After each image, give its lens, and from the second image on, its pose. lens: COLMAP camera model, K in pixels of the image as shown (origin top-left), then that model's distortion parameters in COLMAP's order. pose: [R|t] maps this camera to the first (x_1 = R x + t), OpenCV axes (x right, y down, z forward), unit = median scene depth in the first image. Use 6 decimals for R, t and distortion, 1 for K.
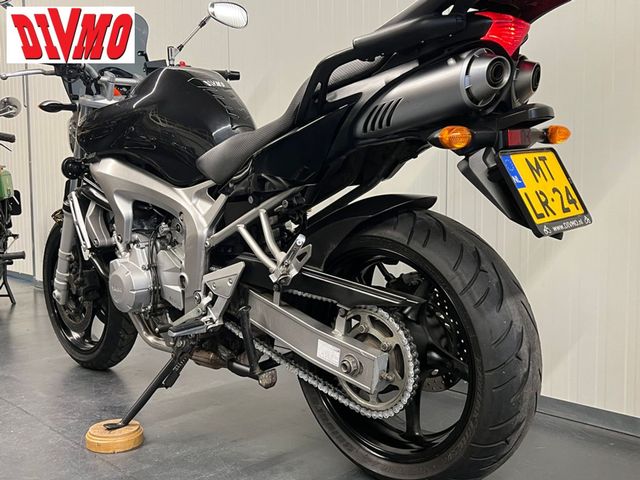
lens RADIAL K [[683.0, 0, 317.0], [0, 683.0, 240.7], [0, 0, 1]] dist [0.071747, 0.000000]
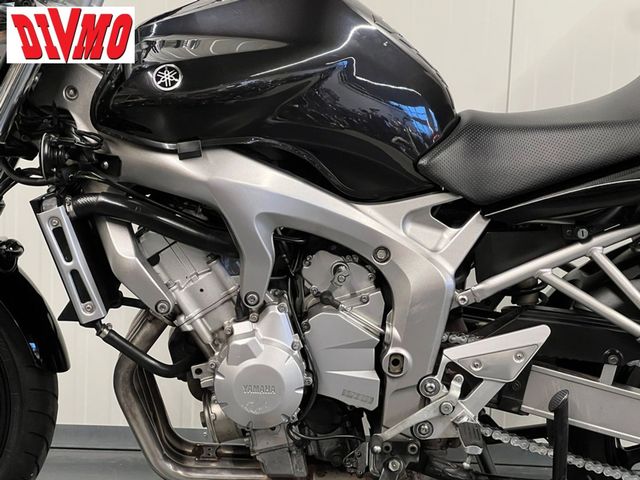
lens RADIAL K [[1584.7, 0, 303.7], [0, 1584.7, 240.6], [0, 0, 1]] dist [0.137410, 0.000000]
pose [[0.692212, -0.067368, 0.718543, -1.298736], [0.007048, 0.996217, 0.086612, -0.175892], [-0.721660, -0.054889, 0.690068, 0.105514]]
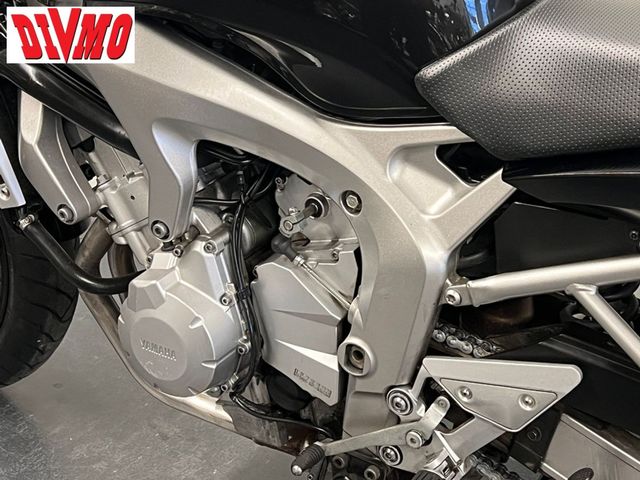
lens RADIAL K [[1155.2, 0, 315.9], [0, 1155.2, 235.5], [0, 0, 1]] dist [0.136132, 0.000000]
pose [[0.967418, -0.034471, 0.250827, -0.408140], [-0.055037, 0.938366, 0.341233, -0.257751], [-0.247131, -0.343920, 0.905895, 0.412488]]
